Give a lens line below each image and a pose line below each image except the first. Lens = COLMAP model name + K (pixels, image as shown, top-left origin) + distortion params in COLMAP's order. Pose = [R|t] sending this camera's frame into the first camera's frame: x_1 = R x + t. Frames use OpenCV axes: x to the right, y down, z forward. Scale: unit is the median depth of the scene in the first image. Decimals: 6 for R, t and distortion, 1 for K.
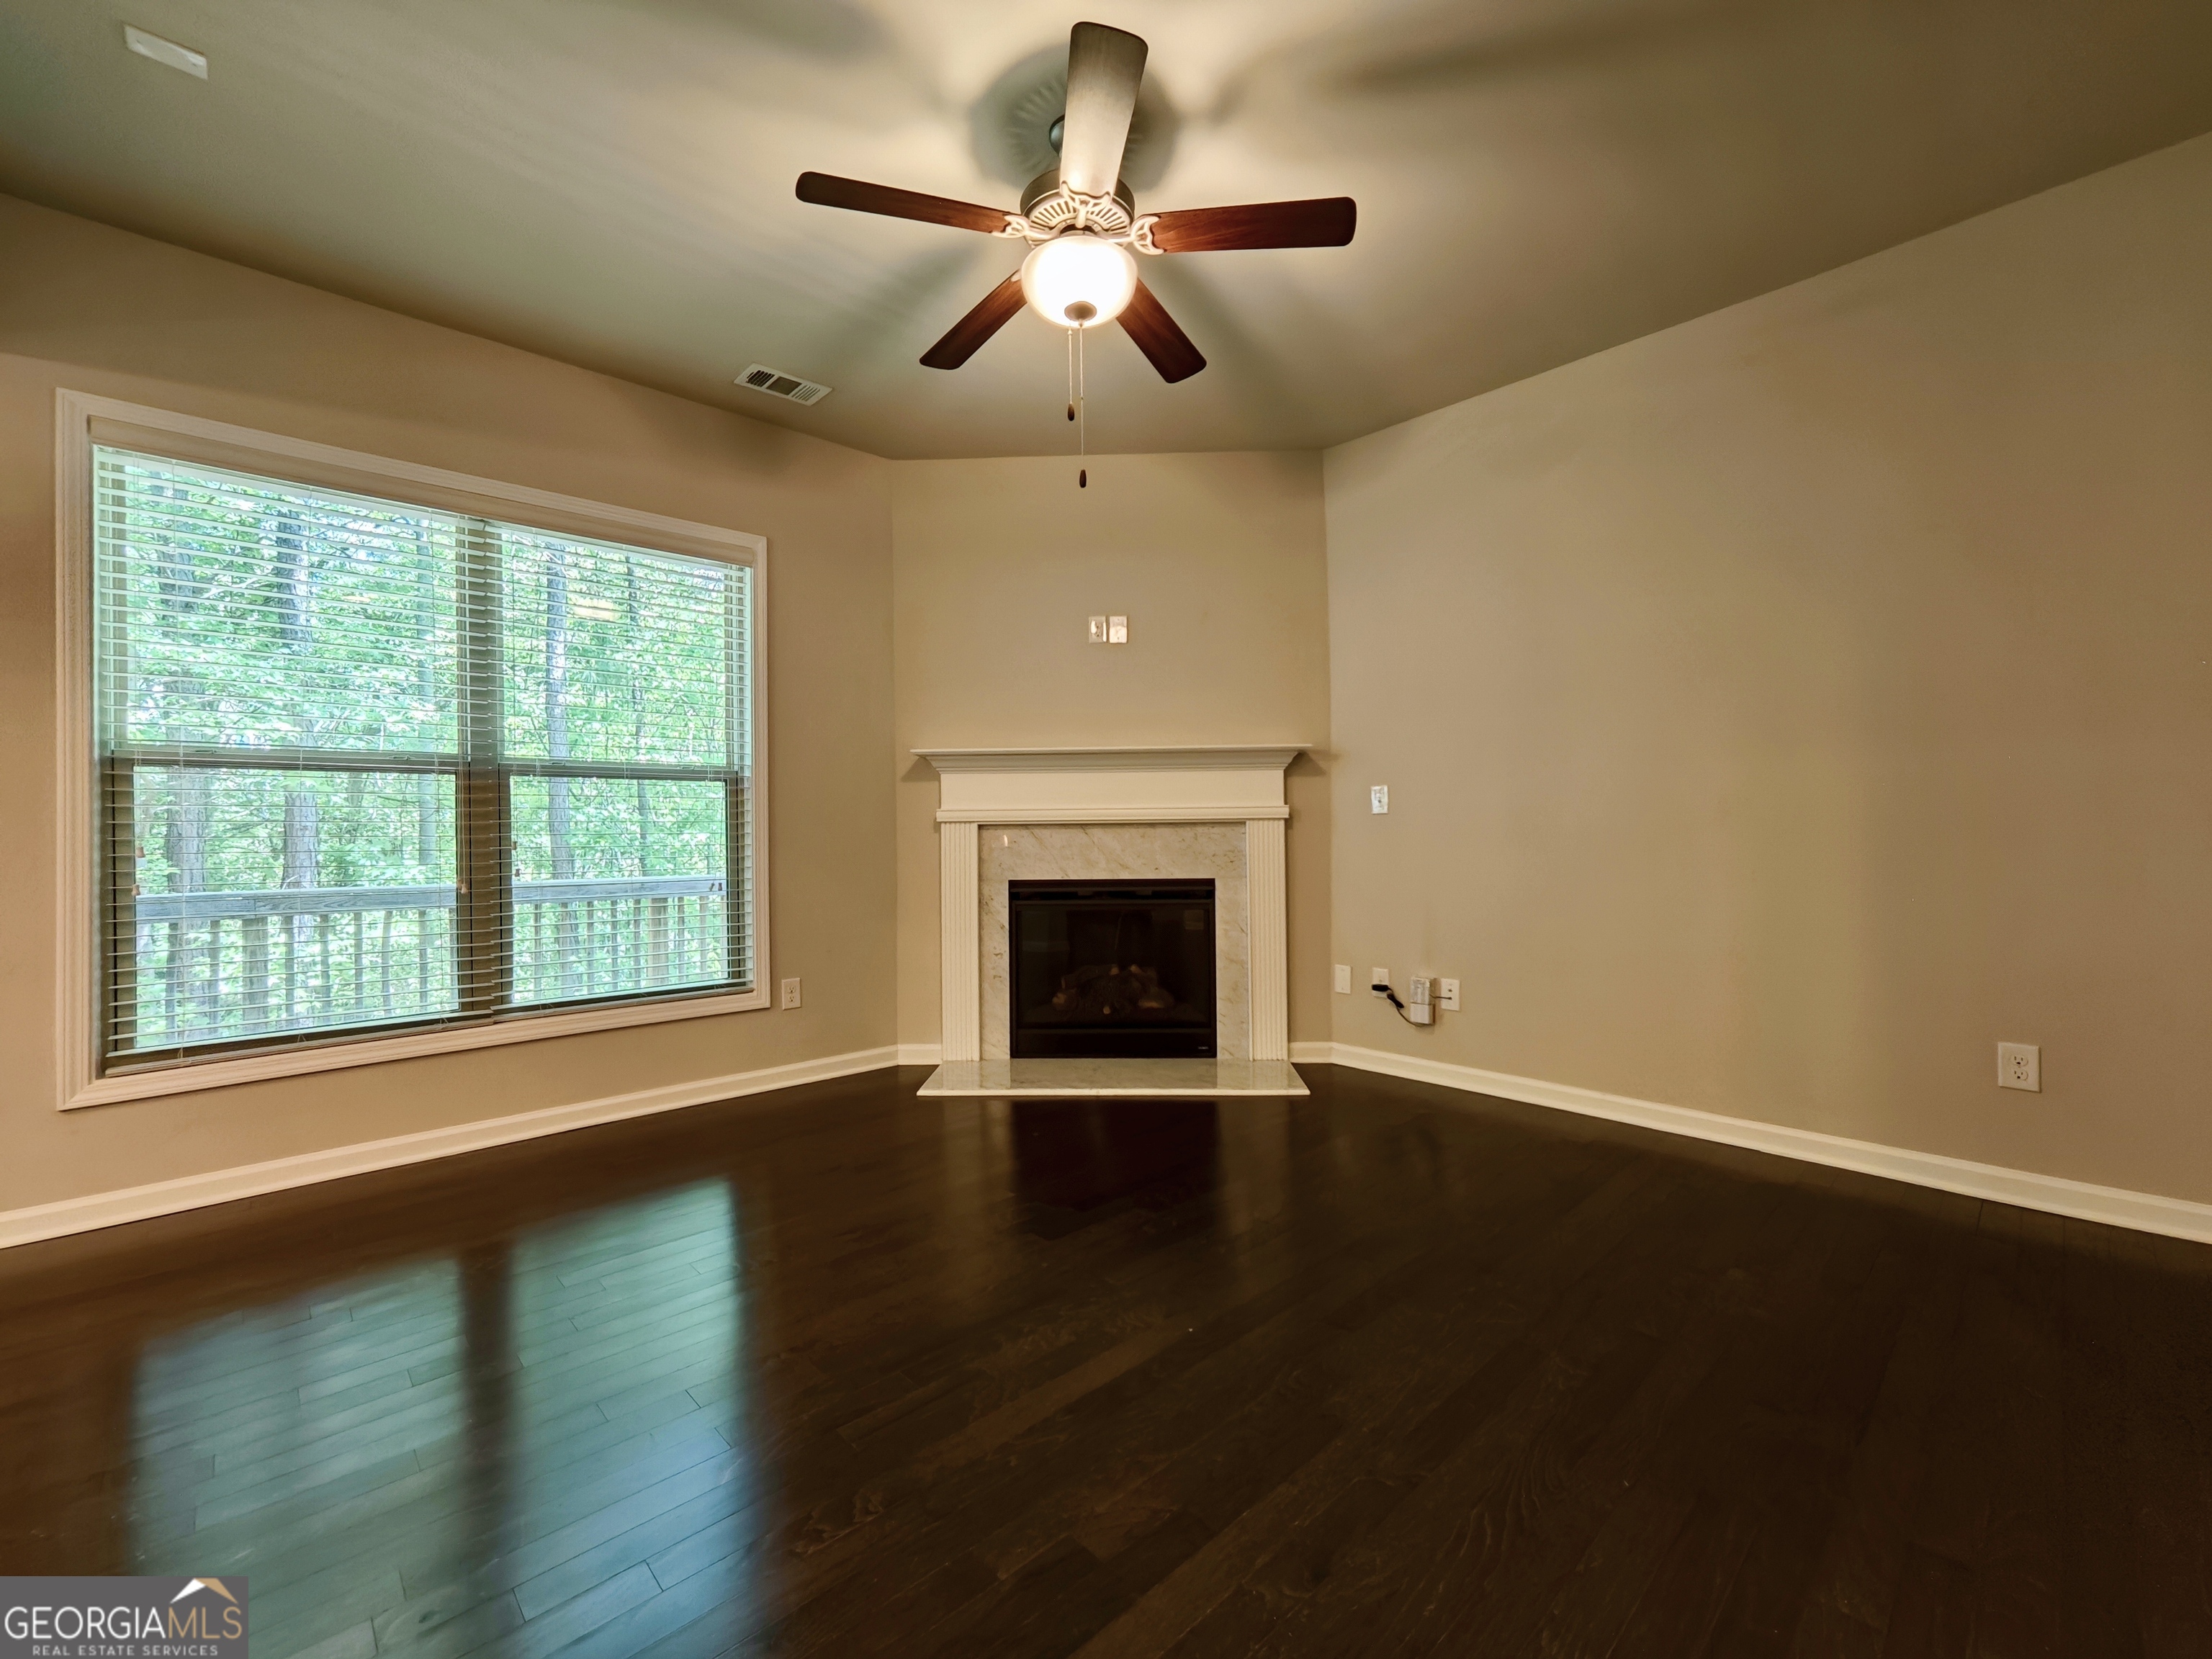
lens RADIAL K [[921.5, 0, 1099.1], [0, 921.5, 827.0], [0, 0, 1]] dist [-0.004570, 0.003261]
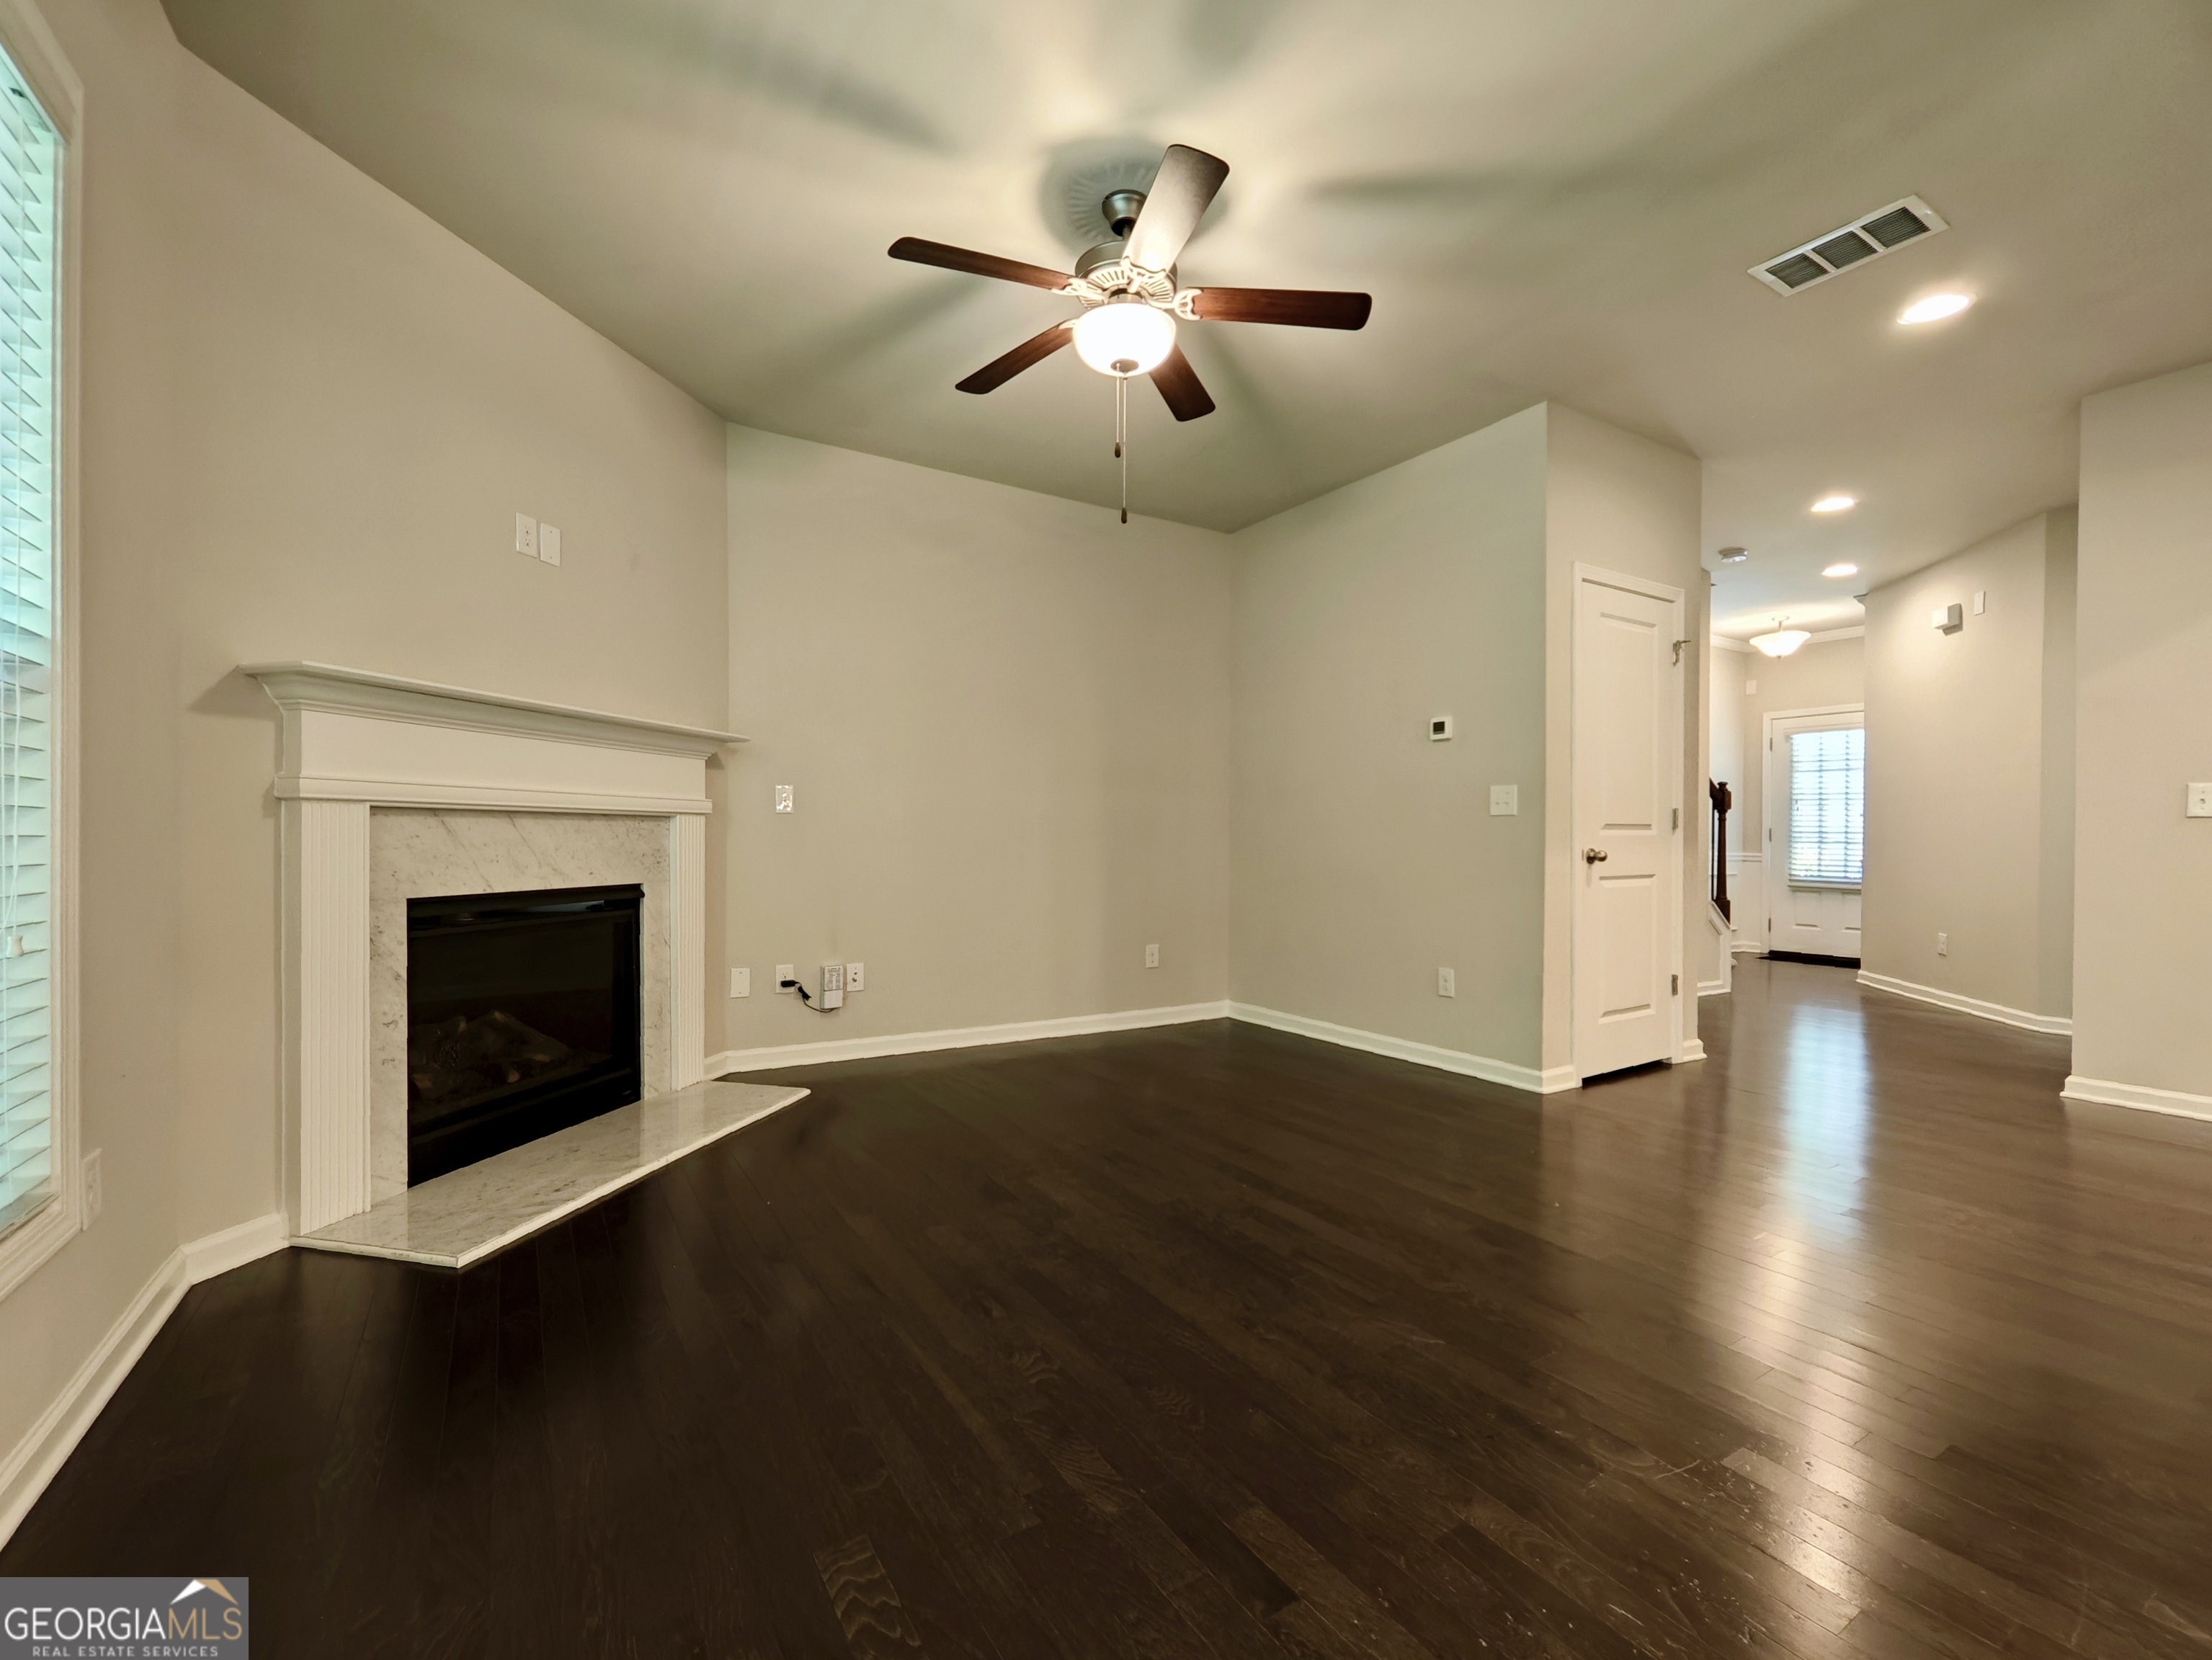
lens RADIAL K [[954.9, 0, 1103.0], [0, 954.9, 838.8], [0, 0, 1]] dist [-0.004197, 0.000494]
pose [[0.195225, 0.011230, 0.980694, -0.634513], [-0.017747, 0.999811, -0.007916, 0.015217], [-0.980598, -0.015859, 0.195388, 0.430007]]
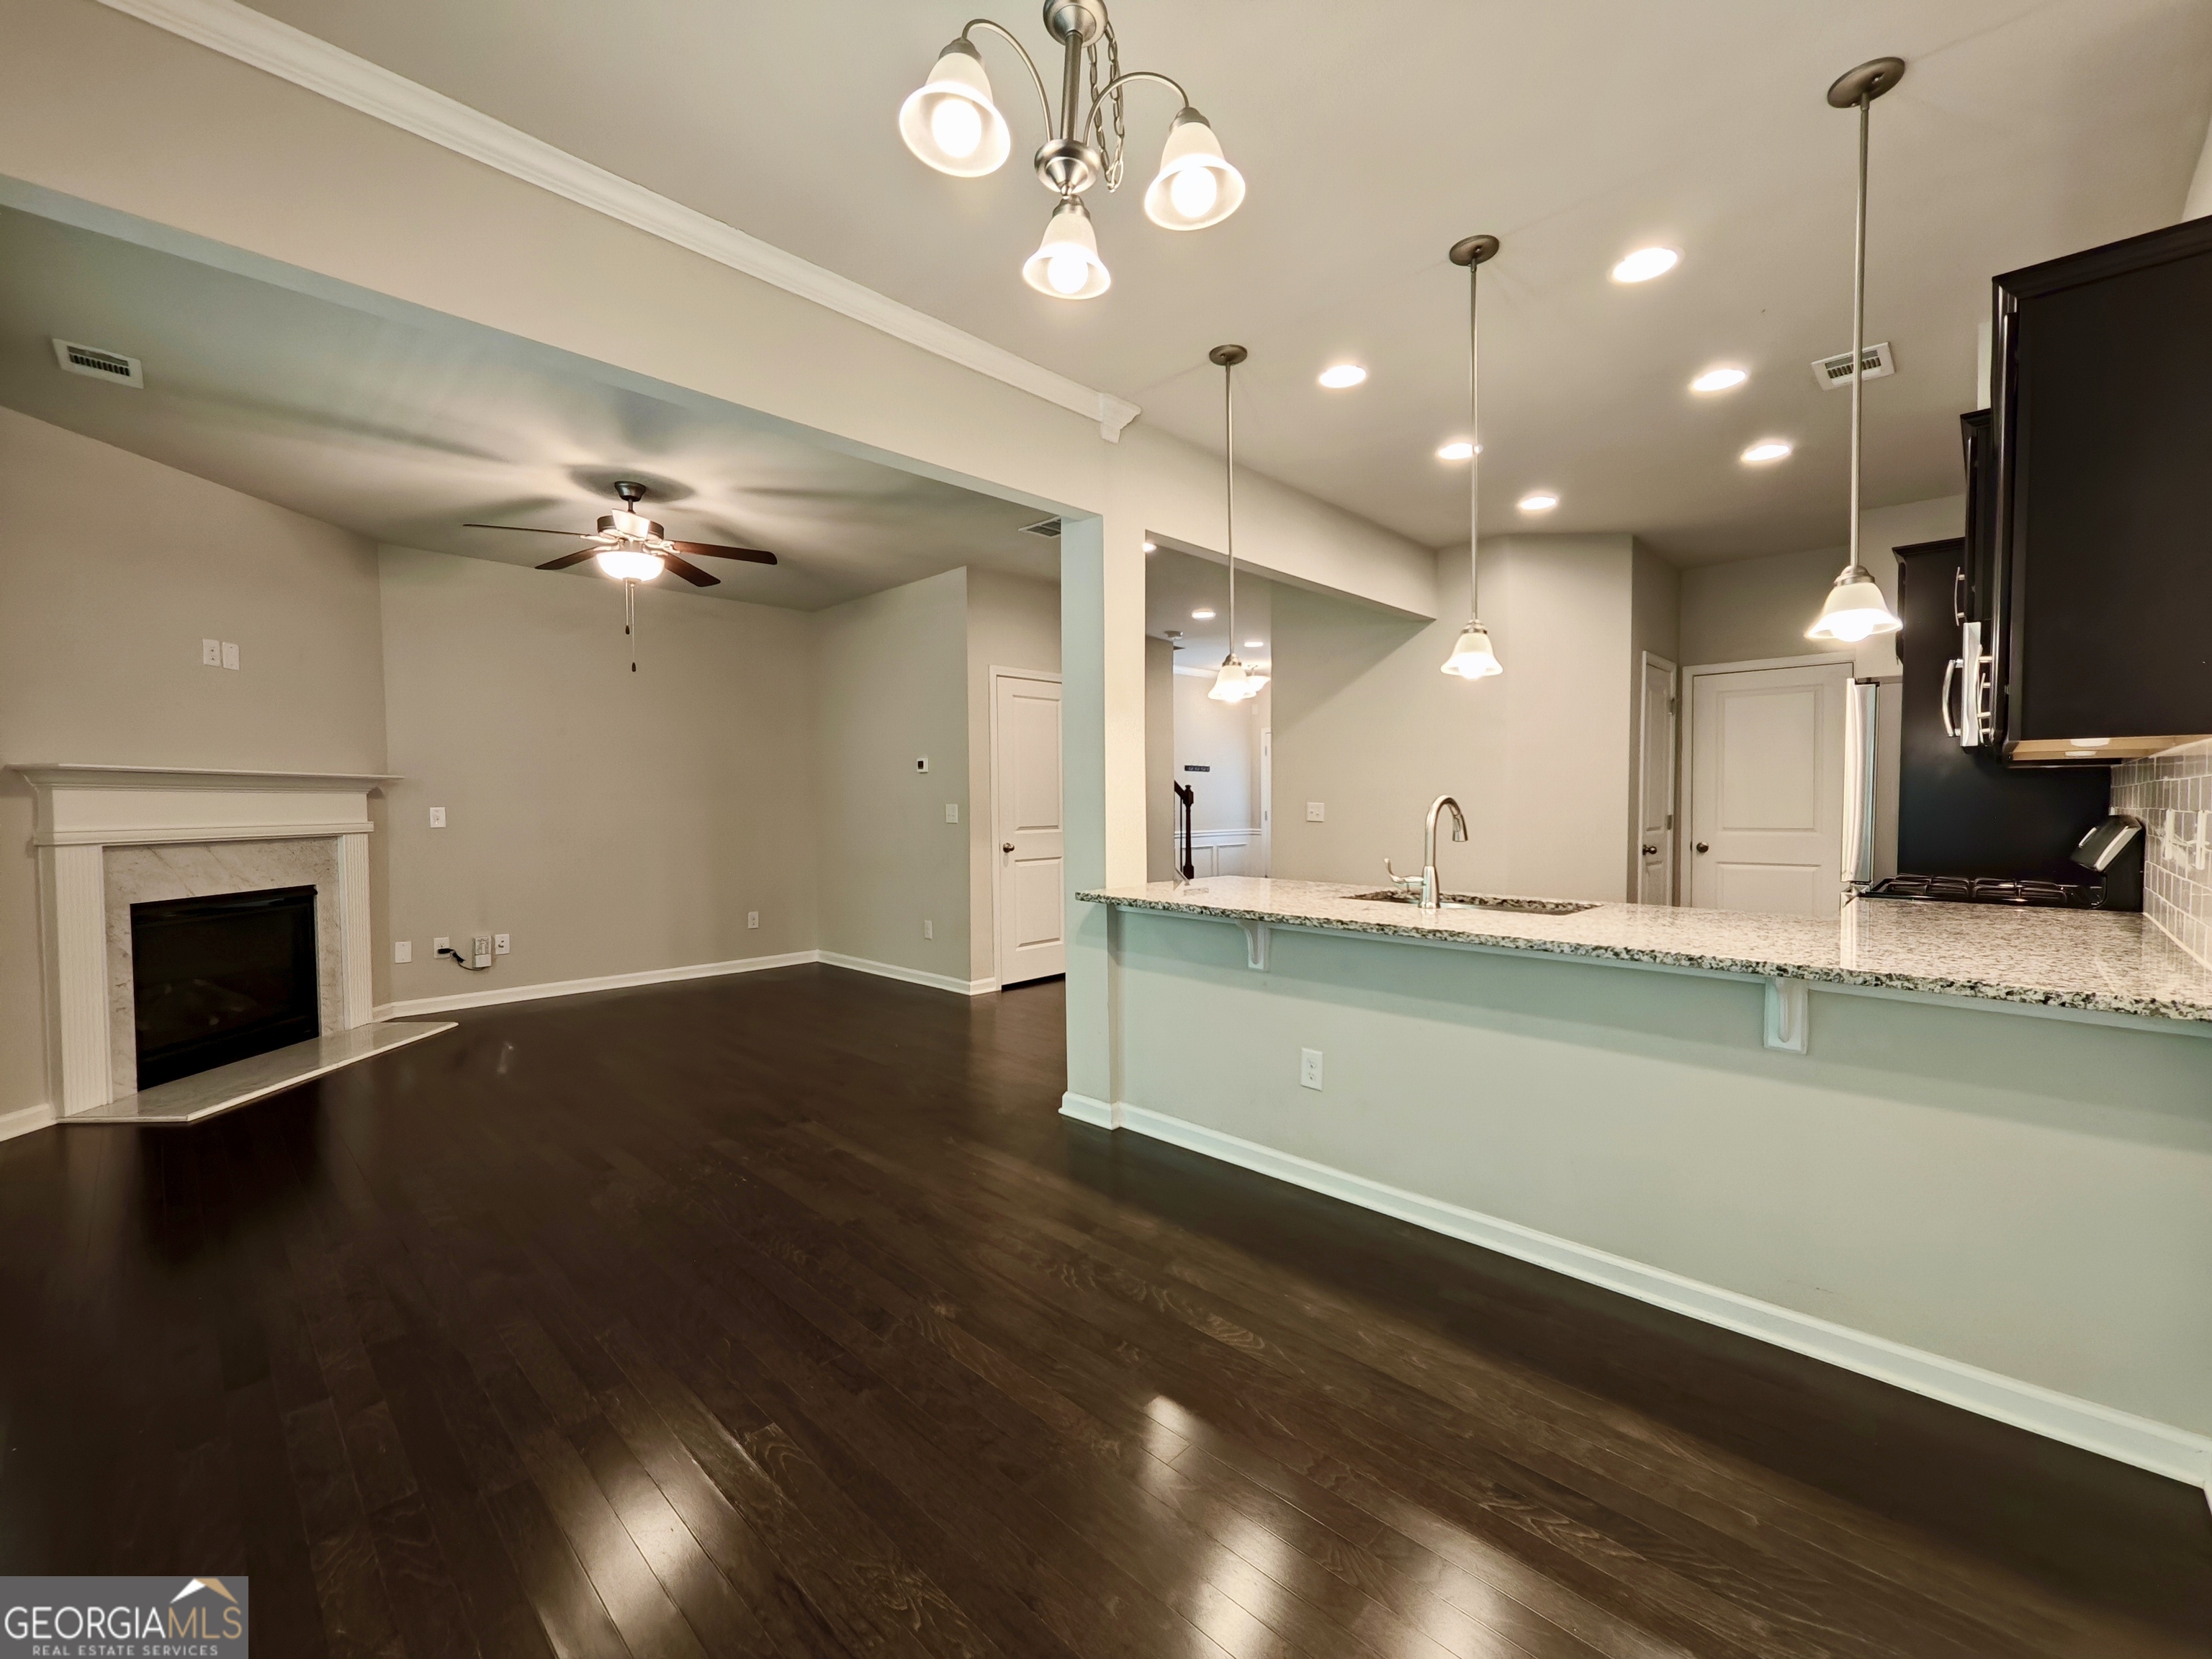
lens RADIAL K [[921.5, 0, 1099.1], [0, 921.5, 827.0], [0, 0, 1]] dist [-0.004570, 0.003261]
pose [[-0.044452, -0.016011, 0.998883, -1.090517], [-0.004896, 0.999863, 0.015809, -0.041016], [-0.999000, -0.004188, -0.044524, 0.056293]]
